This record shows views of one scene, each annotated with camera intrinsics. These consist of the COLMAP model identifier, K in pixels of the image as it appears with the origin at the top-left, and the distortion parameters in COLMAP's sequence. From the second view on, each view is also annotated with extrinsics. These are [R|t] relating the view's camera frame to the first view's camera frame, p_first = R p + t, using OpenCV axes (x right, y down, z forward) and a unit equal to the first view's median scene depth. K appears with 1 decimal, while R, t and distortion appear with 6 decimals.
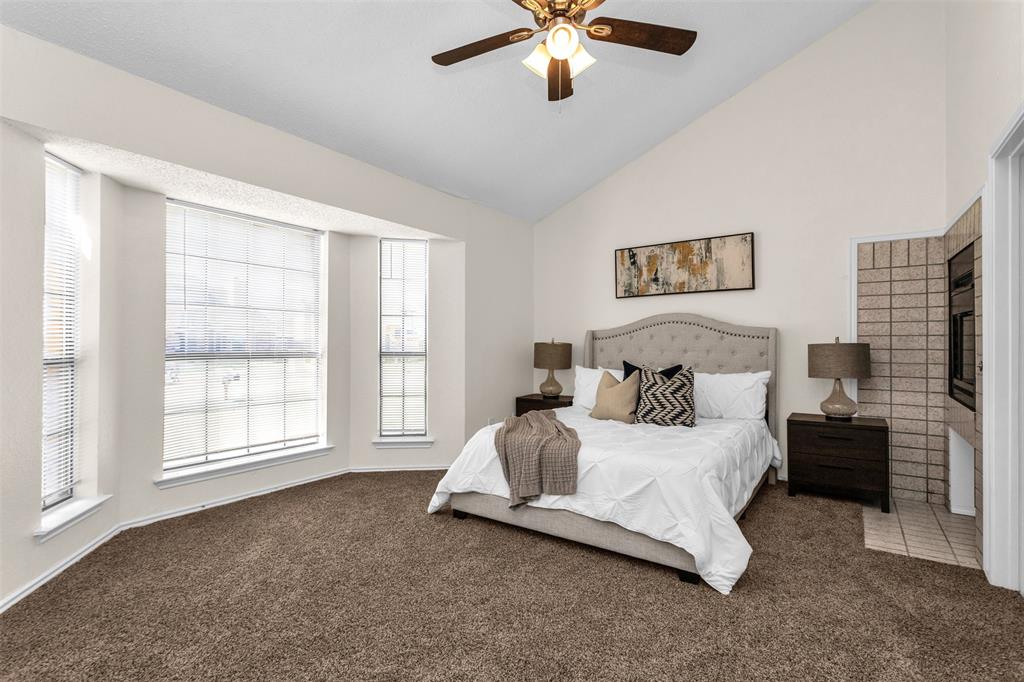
lens RADIAL K [[515.5, 0, 510.4], [0, 515.5, 307.7], [0, 0, 1]] dist [0.000878, 0.000067]
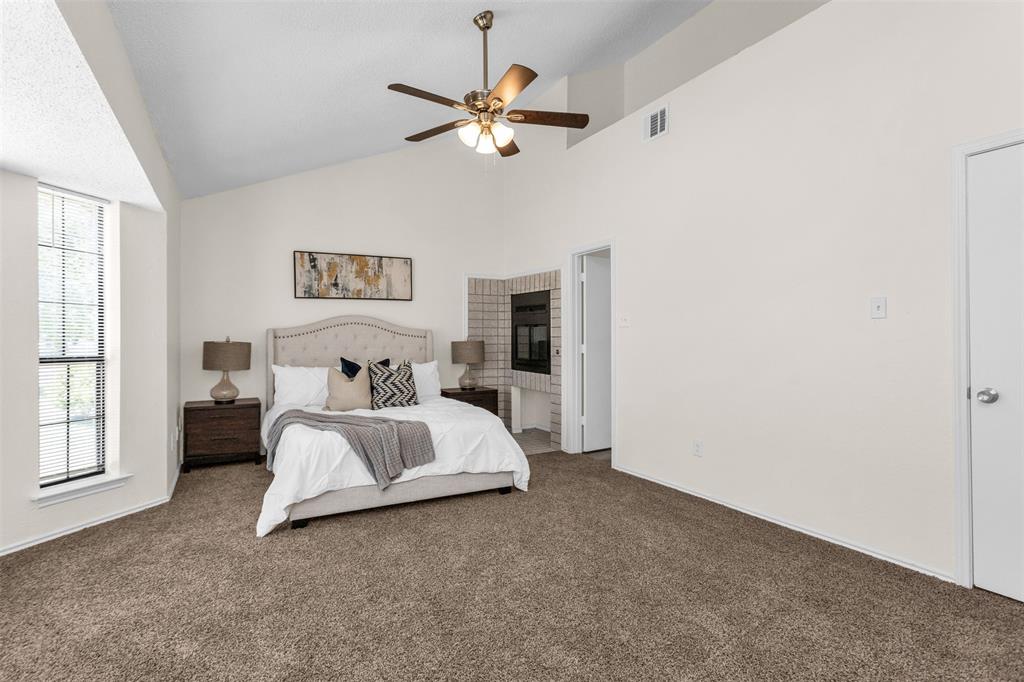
lens RADIAL K [[495.2, 0, 509.0], [0, 495.2, 332.3], [0, 0, 1]] dist [0.002736, 0.000439]
pose [[0.422546, 0.002538, 0.906338, -0.553866], [-0.065309, 0.997482, 0.027654, -0.005535], [-0.903986, -0.070877, 0.421648, 0.198422]]
